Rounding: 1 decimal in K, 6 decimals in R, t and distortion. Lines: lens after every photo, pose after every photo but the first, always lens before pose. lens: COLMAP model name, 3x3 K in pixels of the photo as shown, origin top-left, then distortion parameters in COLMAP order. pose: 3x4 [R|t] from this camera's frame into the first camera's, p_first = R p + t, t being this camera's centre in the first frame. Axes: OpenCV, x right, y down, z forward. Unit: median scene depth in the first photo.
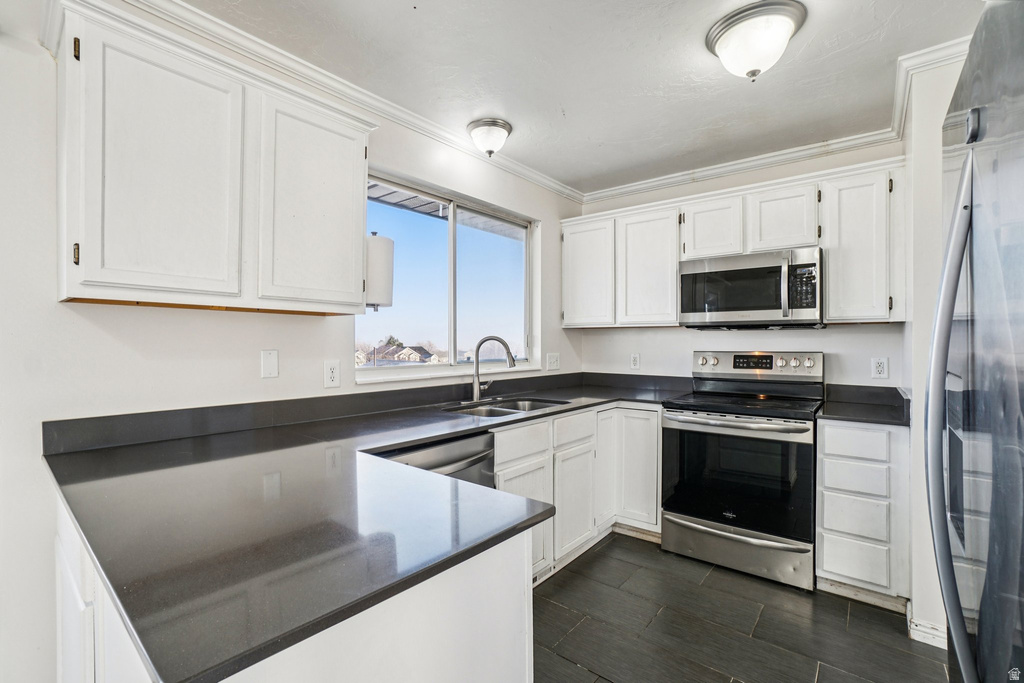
lens RADIAL K [[451.5, 0, 500.0], [0, 451.5, 340.5], [0, 0, 1]] dist [-0.068172, 0.022860]
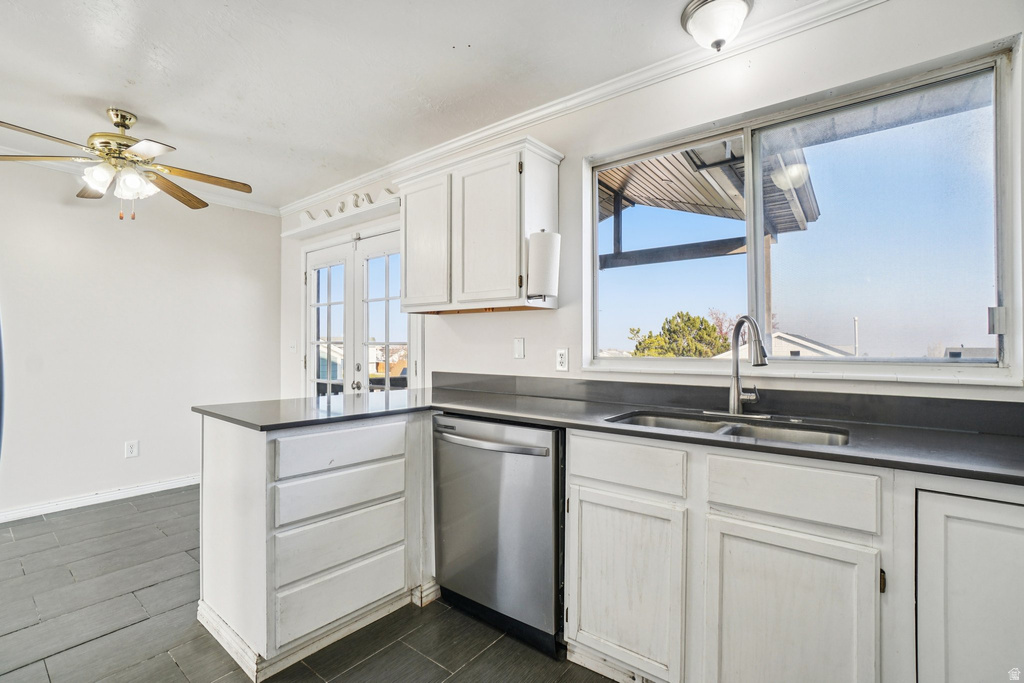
lens RADIAL K [[451.5, 0, 500.0], [0, 451.5, 340.5], [0, 0, 1]] dist [-0.068172, 0.022860]
pose [[0.026025, -0.009053, -0.999620, 0.601058], [-0.000060, 0.999959, -0.009058, 0.029119], [0.999661, 0.000295, 0.026023, 0.636191]]
